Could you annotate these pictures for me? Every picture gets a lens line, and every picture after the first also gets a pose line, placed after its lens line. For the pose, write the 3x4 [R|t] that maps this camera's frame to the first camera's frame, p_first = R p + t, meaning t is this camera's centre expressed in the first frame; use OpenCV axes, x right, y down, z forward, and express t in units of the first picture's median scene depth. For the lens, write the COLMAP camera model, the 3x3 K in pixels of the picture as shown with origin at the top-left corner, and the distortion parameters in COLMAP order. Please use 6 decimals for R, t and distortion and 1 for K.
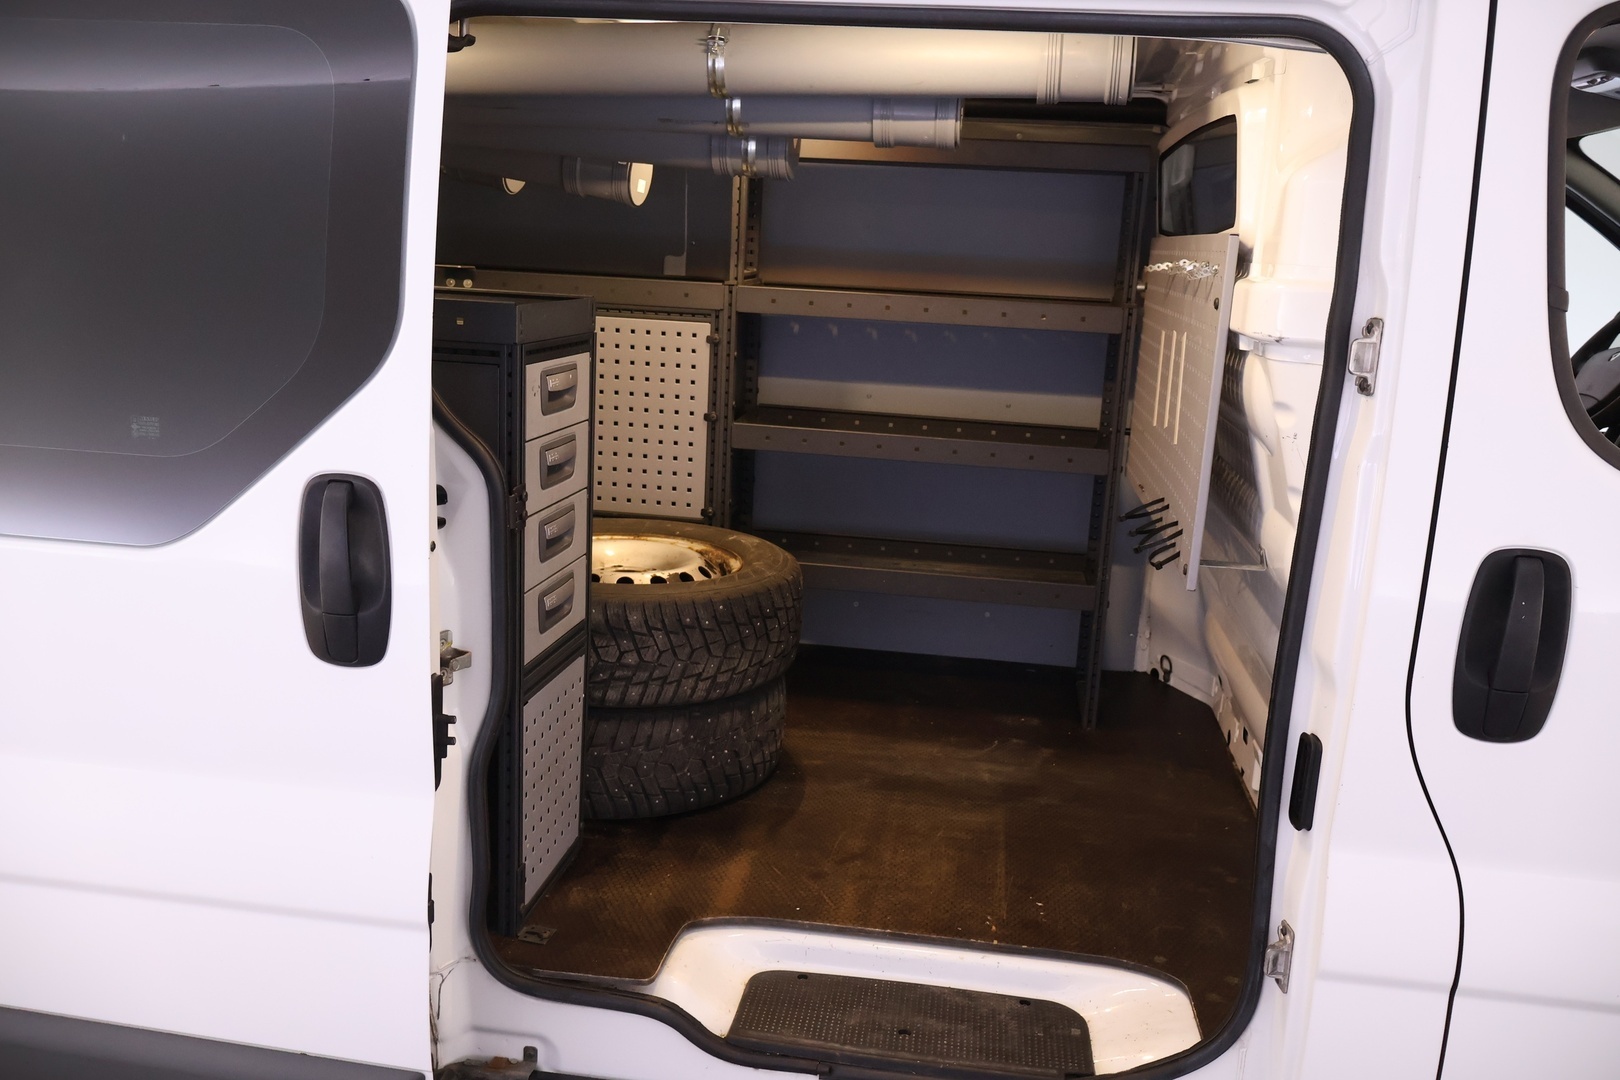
lens RADIAL K [[1358.6, 0, 809.9], [0, 1358.6, 577.8], [0, 0, 1]] dist [-0.003849, -0.000461]
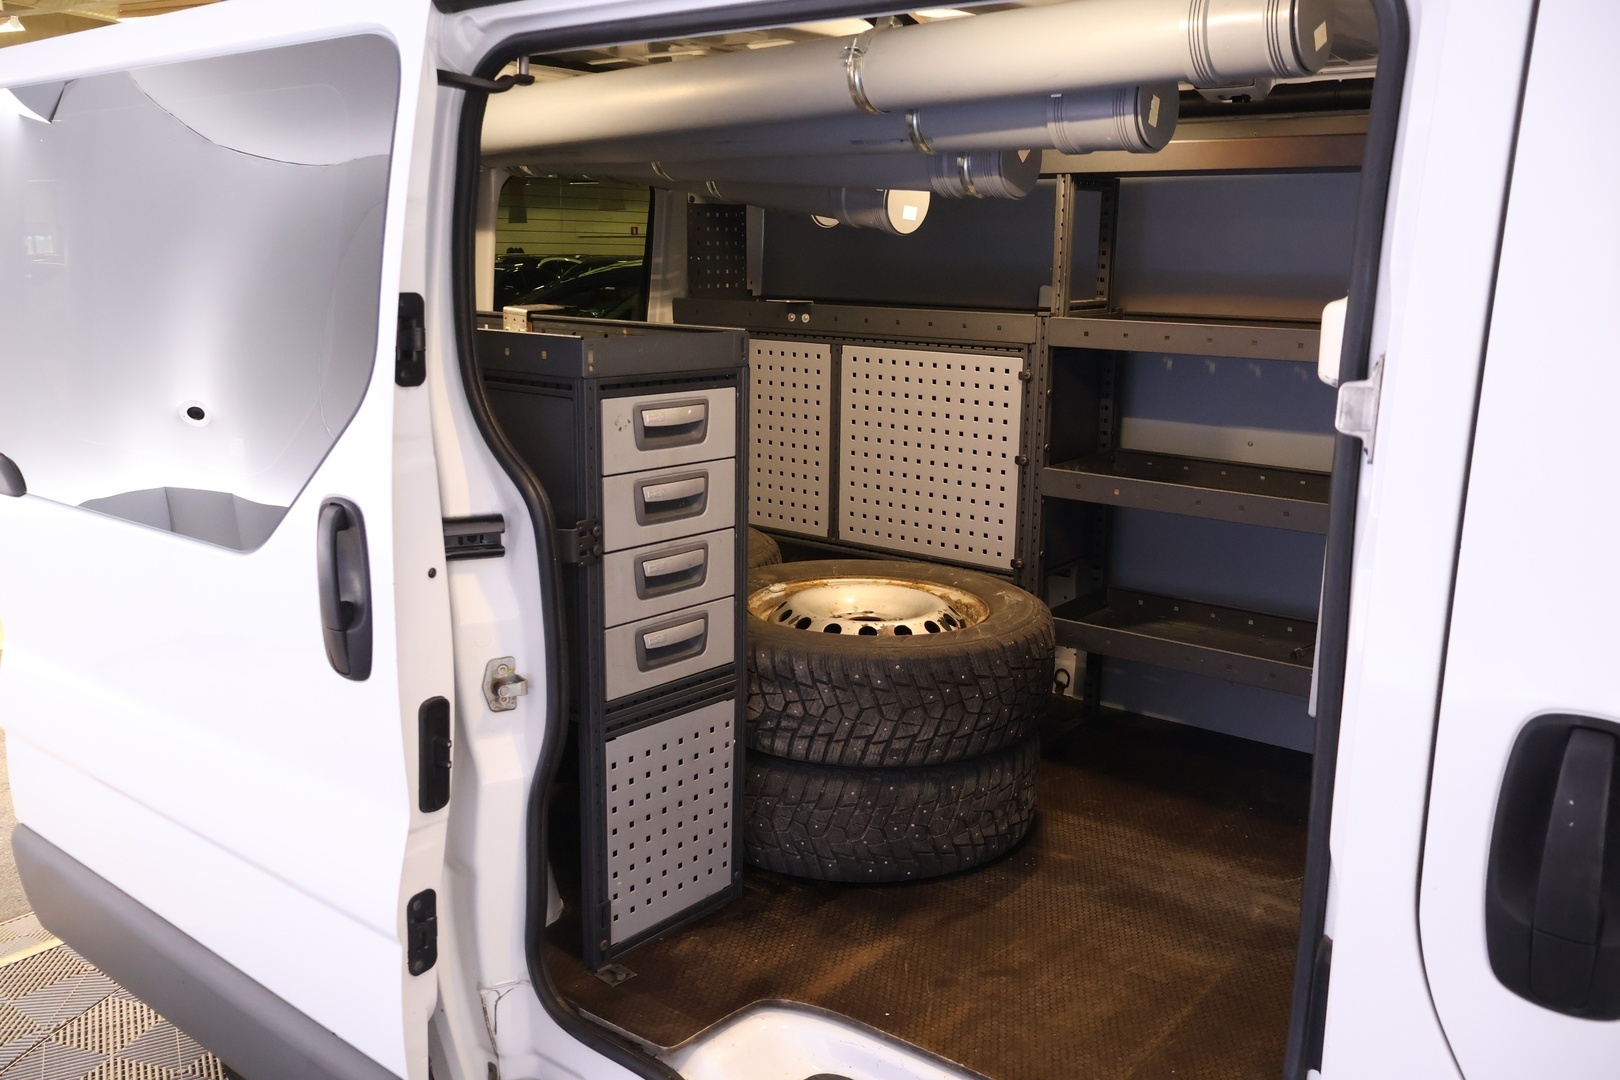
lens RADIAL K [[1358.6, 0, 809.9], [0, 1358.6, 577.8], [0, 0, 1]] dist [-0.003849, -0.000461]
pose [[0.862443, 0.083368, -0.499241, 0.330485], [-0.095910, 0.995390, 0.000534, -0.032467], [0.496984, 0.047421, 0.866463, 0.172562]]
